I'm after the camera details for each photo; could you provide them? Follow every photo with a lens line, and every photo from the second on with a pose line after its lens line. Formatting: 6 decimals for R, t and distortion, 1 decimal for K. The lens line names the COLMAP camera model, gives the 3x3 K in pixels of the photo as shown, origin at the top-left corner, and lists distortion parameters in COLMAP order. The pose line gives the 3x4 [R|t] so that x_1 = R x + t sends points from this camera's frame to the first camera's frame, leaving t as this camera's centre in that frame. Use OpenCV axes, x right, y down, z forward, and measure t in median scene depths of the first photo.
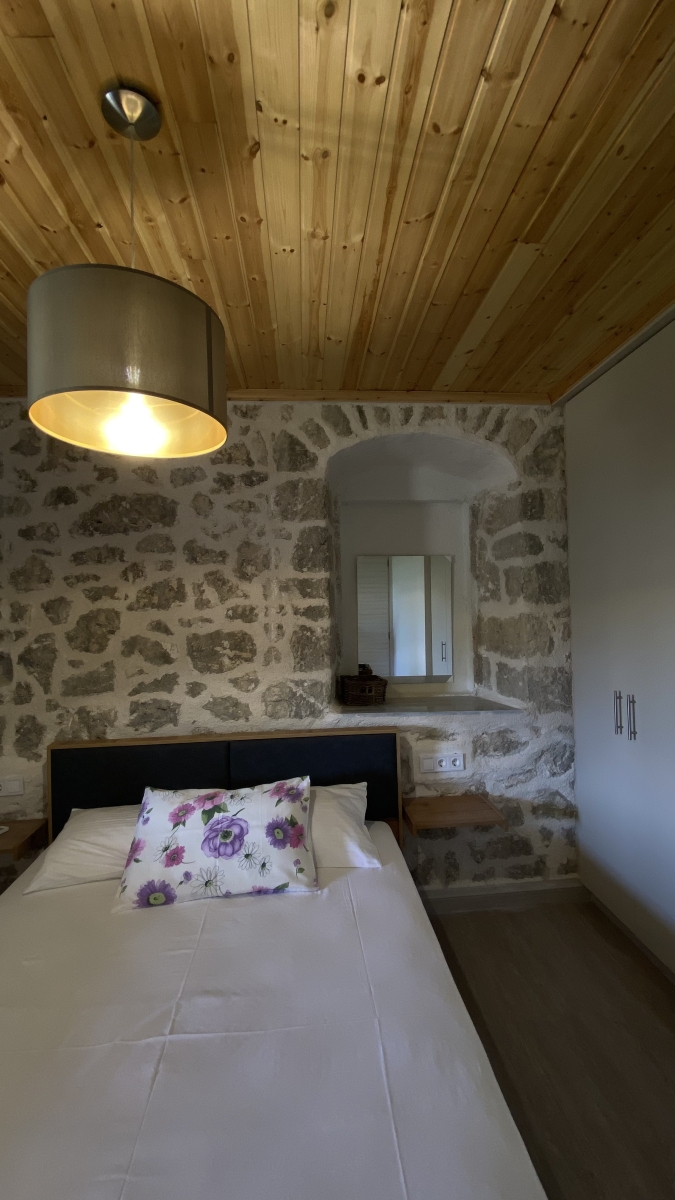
lens RADIAL K [[486.0, 0, 339.6], [0, 486.0, 600.4], [0, 0, 1]] dist [0.075694, -0.068098]
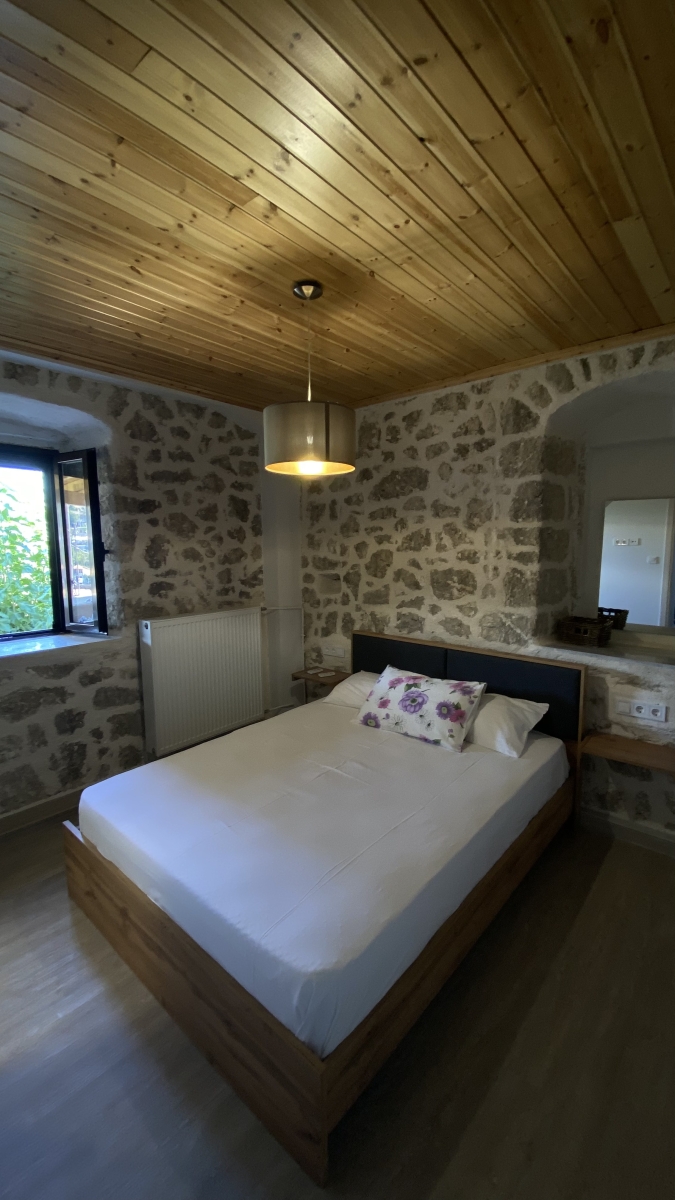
lens RADIAL K [[475.4, 0, 327.2], [0, 475.4, 607.1], [0, 0, 1]] dist [0.024708, -0.023799]
pose [[0.685882, 0.116168, -0.718380, 0.461335], [0.000704, 0.987070, 0.160290, -0.041818], [0.727712, -0.110446, 0.676932, -0.132301]]
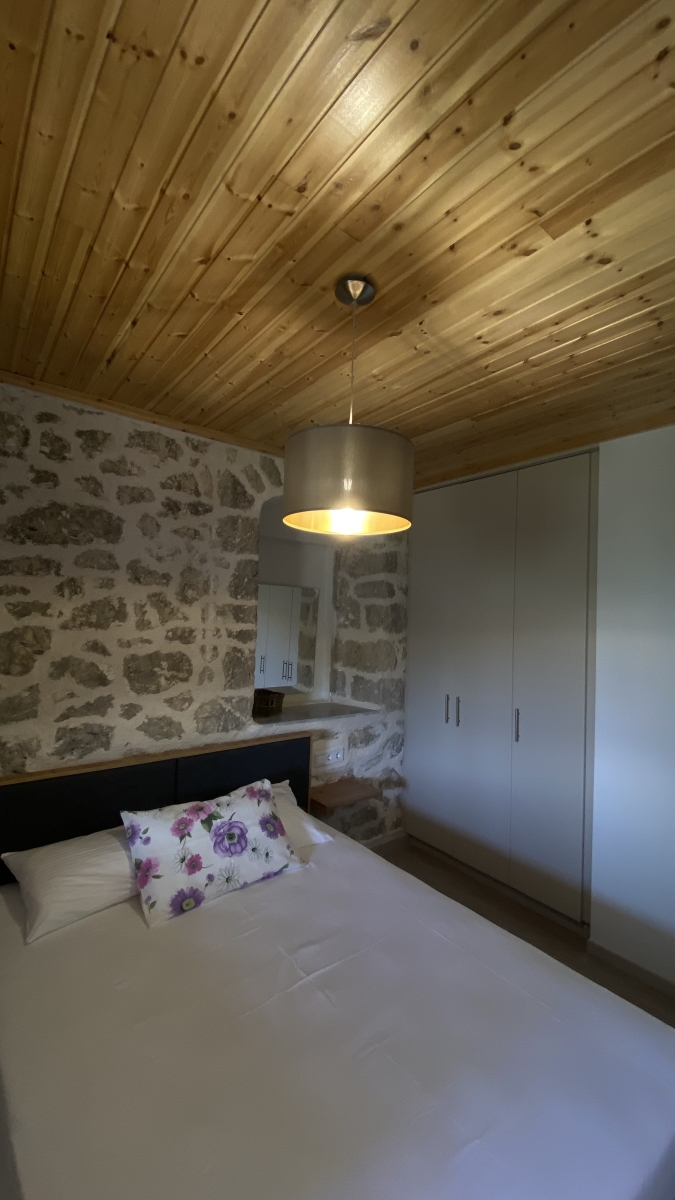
lens RADIAL K [[484.4, 0, 340.3], [0, 484.4, 599.1], [0, 0, 1]] dist [0.027966, -0.025075]
pose [[0.824741, 0.068681, 0.561324, -0.507434], [-0.058393, 0.997635, -0.036271, -0.032144], [-0.562488, -0.002863, 0.826801, -0.048362]]
